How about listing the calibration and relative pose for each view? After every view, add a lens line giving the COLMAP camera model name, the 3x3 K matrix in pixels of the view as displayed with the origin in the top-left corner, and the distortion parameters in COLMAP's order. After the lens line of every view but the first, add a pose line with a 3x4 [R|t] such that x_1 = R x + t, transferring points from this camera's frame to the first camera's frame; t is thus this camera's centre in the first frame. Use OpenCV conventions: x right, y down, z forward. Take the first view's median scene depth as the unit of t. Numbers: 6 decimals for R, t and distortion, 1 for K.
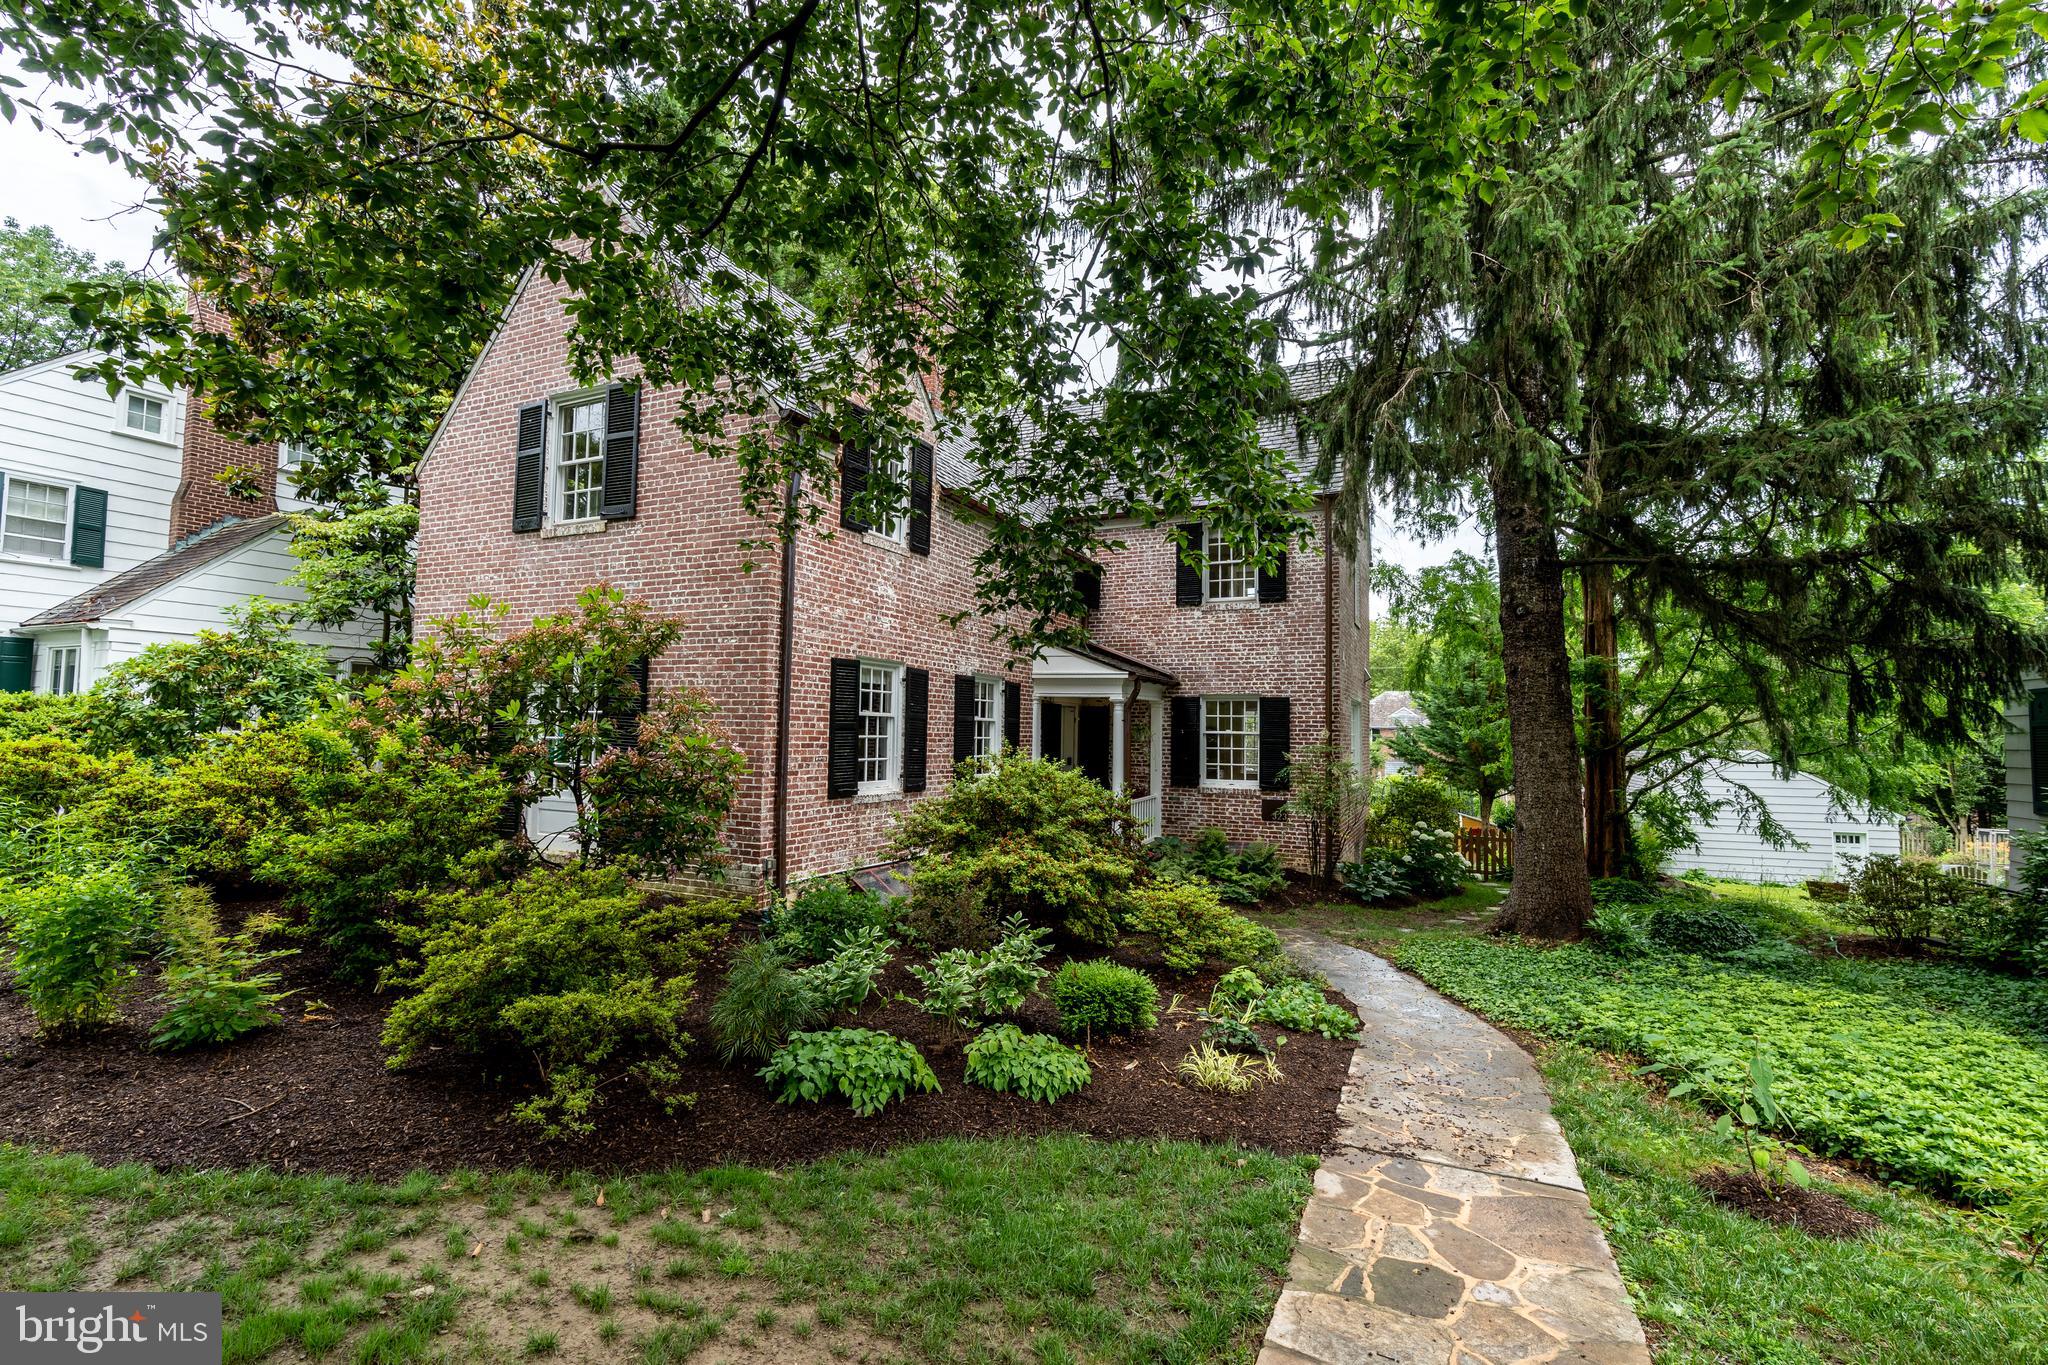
lens RADIAL K [[930.5, 0, 1032.5], [0, 930.5, 682.3], [0, 0, 1]] dist [-0.006603, 0.000507]
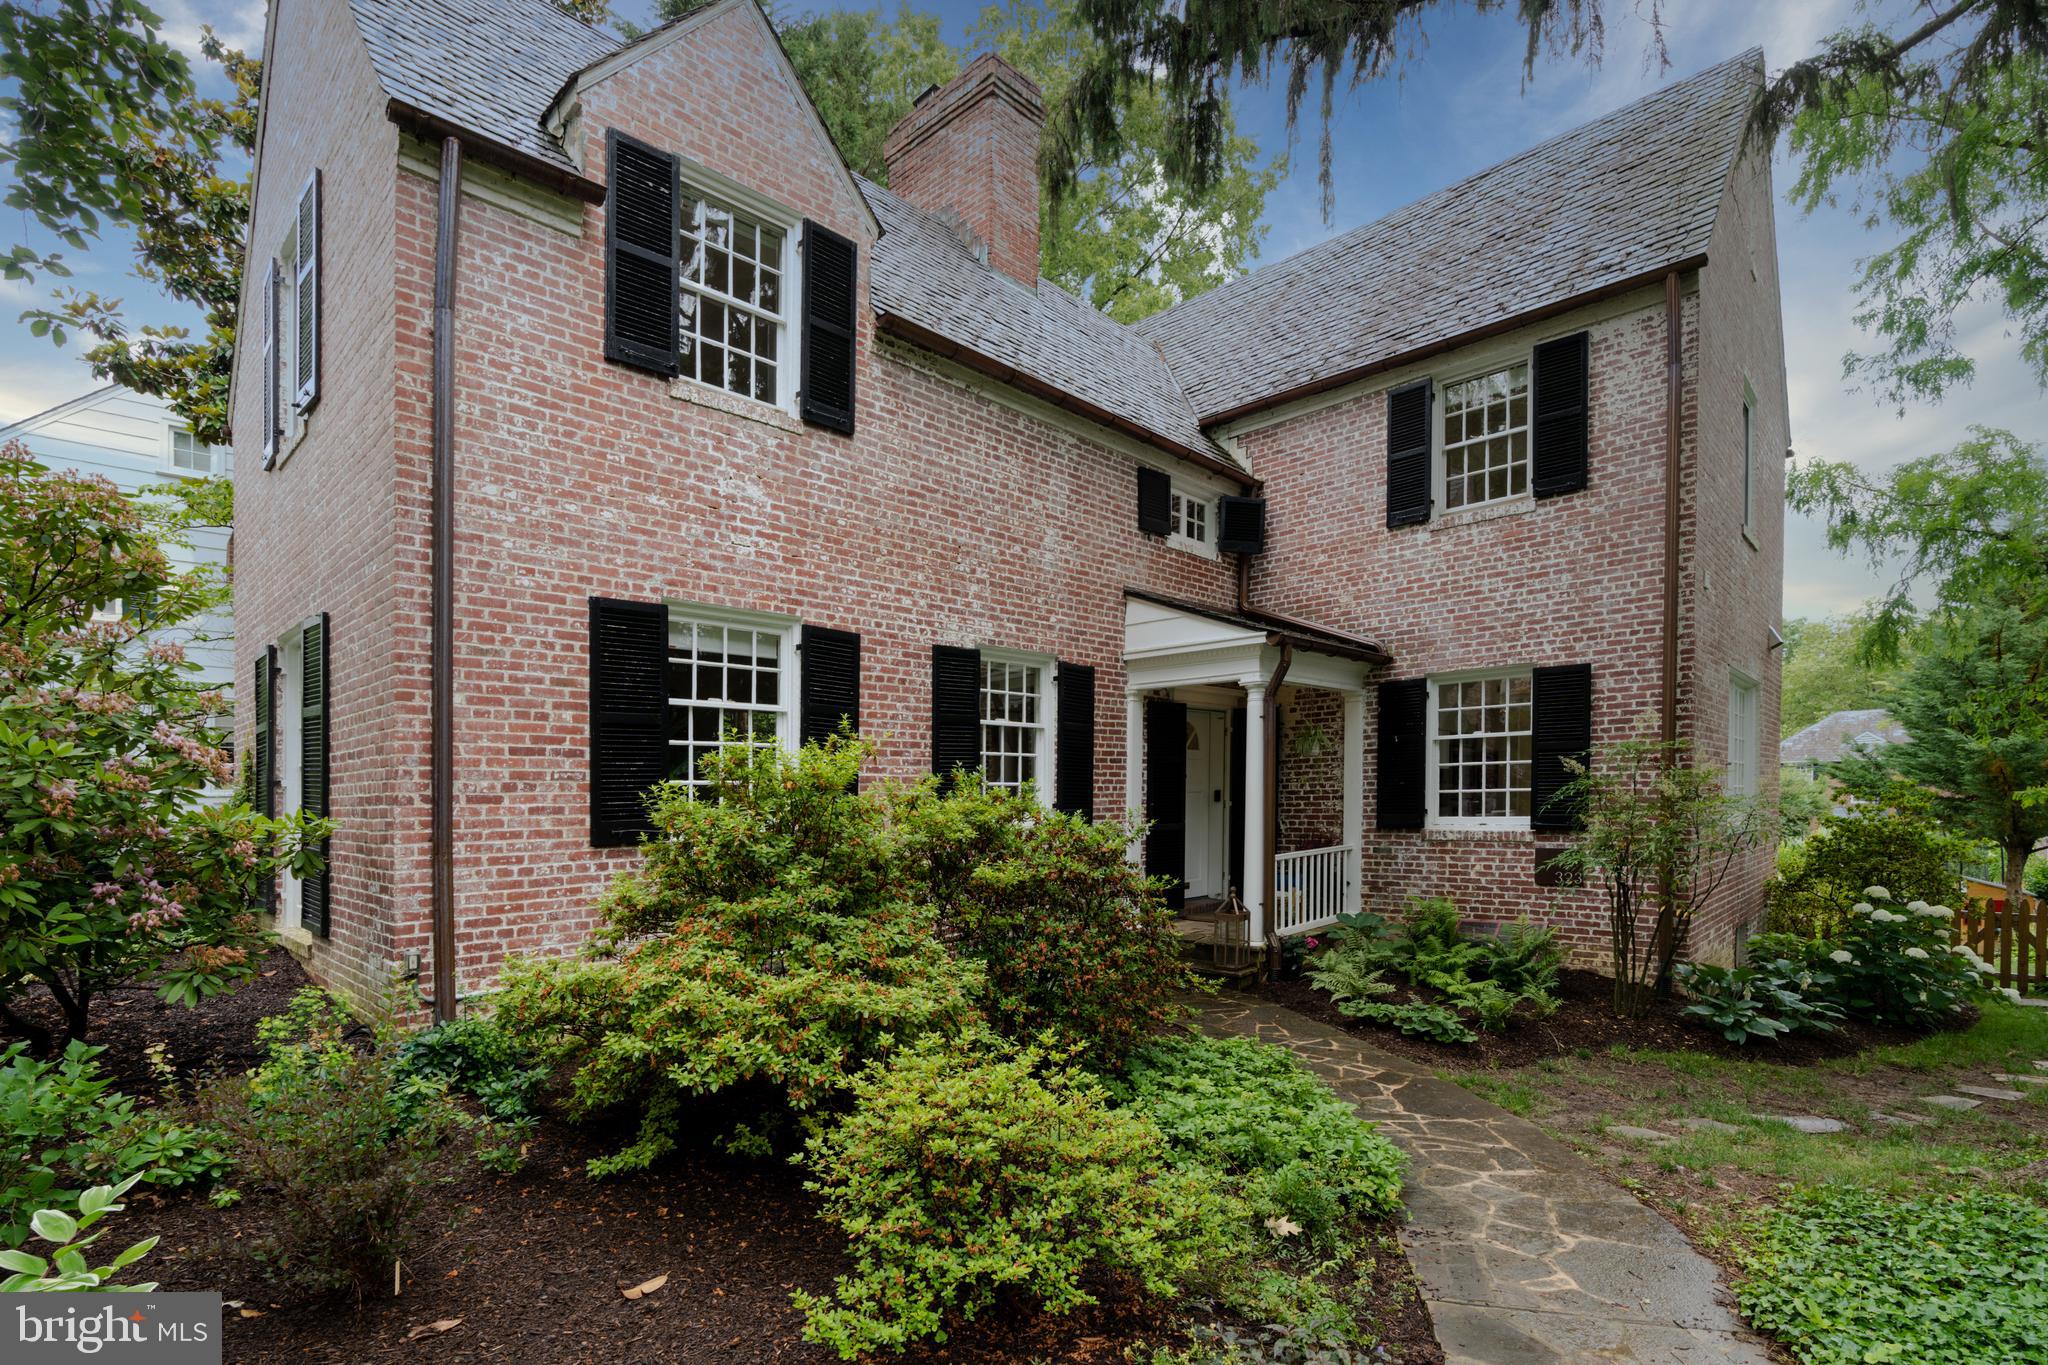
lens RADIAL K [[1003.0, 0, 1024.6], [0, 1003.0, 838.5], [0, 0, 1]] dist [-0.004573, -0.000213]
pose [[0.947990, -0.018333, -0.317772, 0.144835], [0.048539, 0.994990, 0.087399, 0.051170], [0.314578, -0.098277, 0.944131, 0.324955]]
